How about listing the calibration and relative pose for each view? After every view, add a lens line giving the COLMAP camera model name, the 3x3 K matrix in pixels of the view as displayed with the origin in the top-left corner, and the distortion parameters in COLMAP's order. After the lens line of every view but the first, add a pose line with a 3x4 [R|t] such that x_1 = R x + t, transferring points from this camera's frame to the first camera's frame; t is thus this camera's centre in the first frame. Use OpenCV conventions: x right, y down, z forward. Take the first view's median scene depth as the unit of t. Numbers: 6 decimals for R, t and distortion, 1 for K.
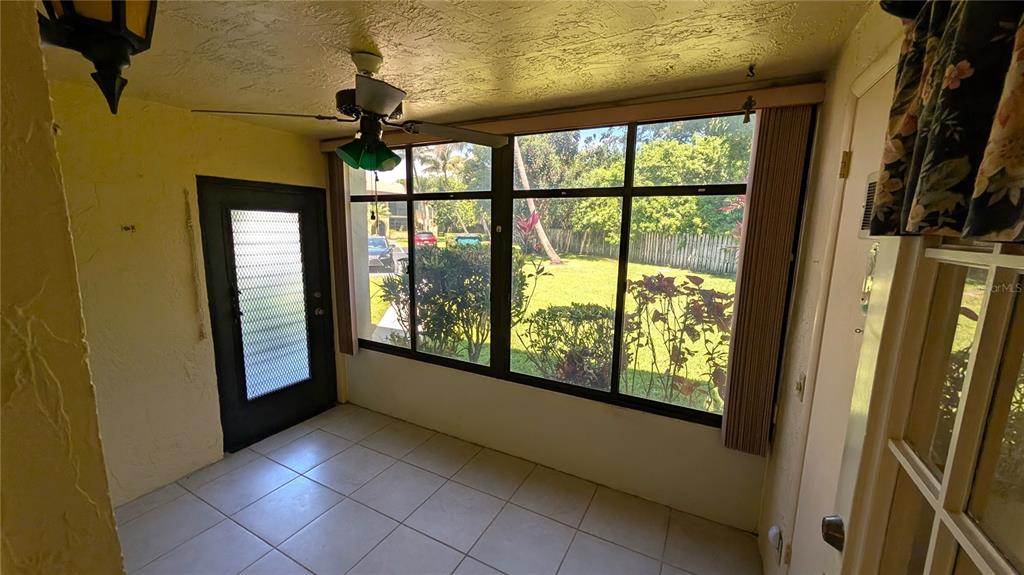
lens RADIAL K [[388.4, 0, 510.3], [0, 388.4, 286.8], [0, 0, 1]] dist [0.000644, -0.000671]
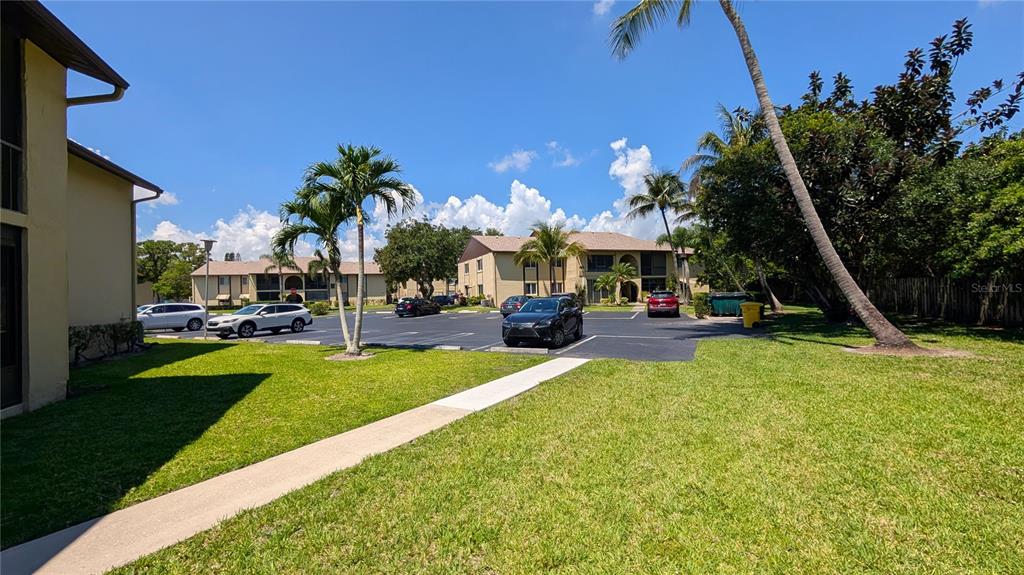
lens RADIAL K [[388.4, 0, 509.3], [0, 388.4, 288.1], [0, 0, 1]] dist [0.000644, -0.000671]
pose [[0.753118, -0.043811, -0.656426, 0.042906], [-0.063680, 0.988240, -0.139017, -0.018399], [0.654797, 0.146498, 0.741471, 0.186550]]
